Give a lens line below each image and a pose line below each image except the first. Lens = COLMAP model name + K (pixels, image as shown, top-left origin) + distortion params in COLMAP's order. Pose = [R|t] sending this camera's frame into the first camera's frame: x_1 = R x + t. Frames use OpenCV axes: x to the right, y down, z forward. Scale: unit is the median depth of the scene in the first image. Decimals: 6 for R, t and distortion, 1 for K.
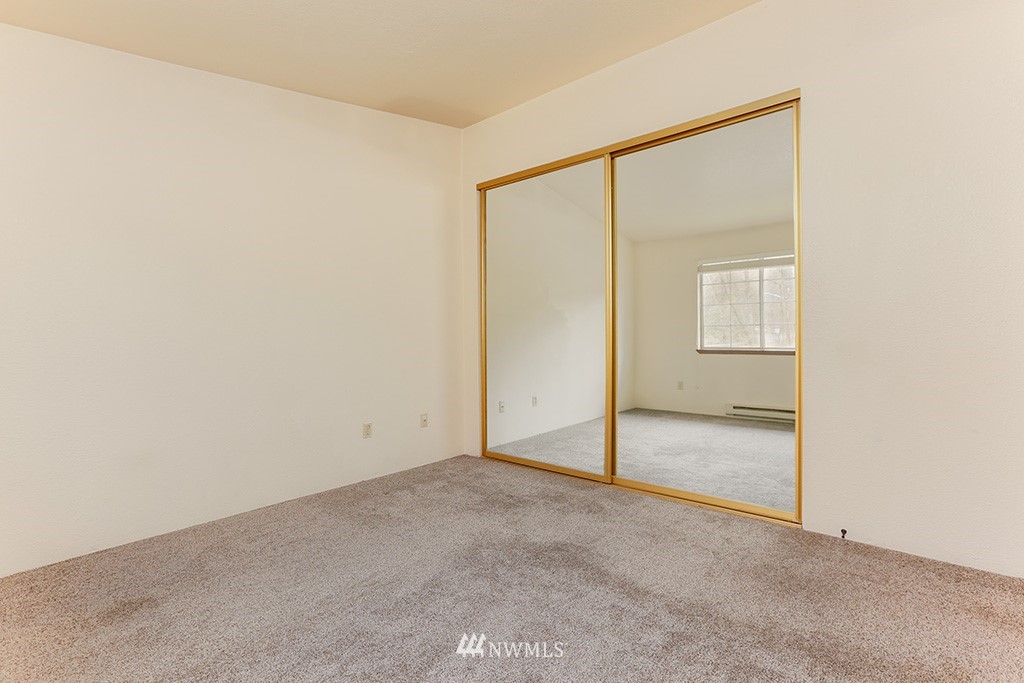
lens RADIAL K [[470.6, 0, 510.9], [0, 470.6, 341.8], [0, 0, 1]] dist [0.003936, 0.001240]
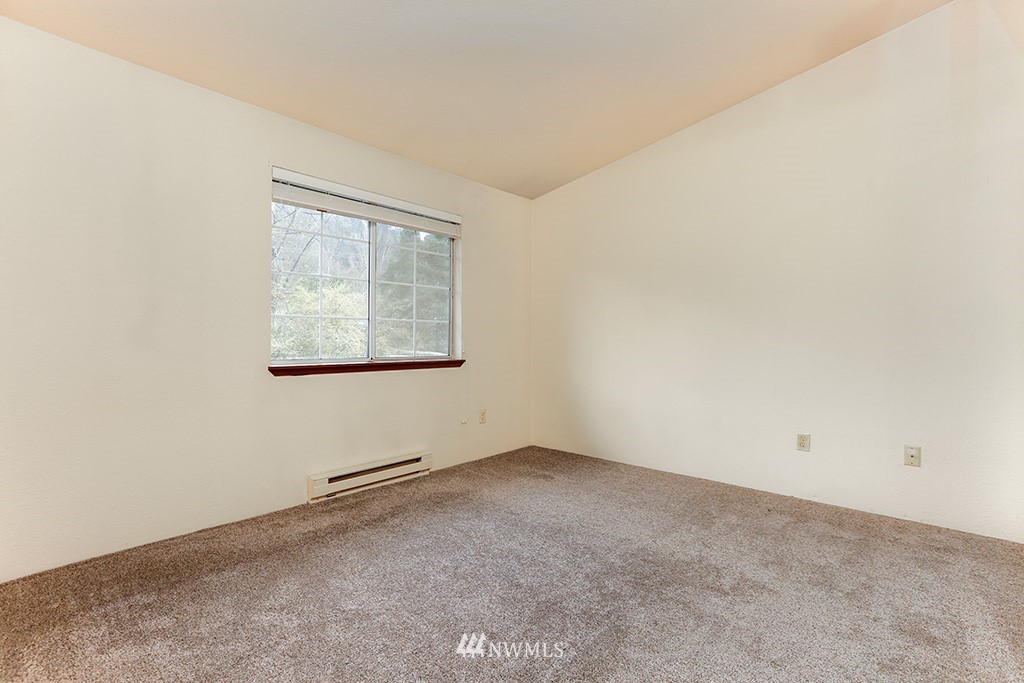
lens RADIAL K [[470.6, 0, 511.8], [0, 470.6, 338.7], [0, 0, 1]] dist [0.003936, 0.001240]
pose [[-0.053973, 0.003683, -0.998536, 0.634206], [0.003027, 0.999989, 0.003524, -0.011171], [0.998538, -0.002833, -0.053984, 0.531770]]
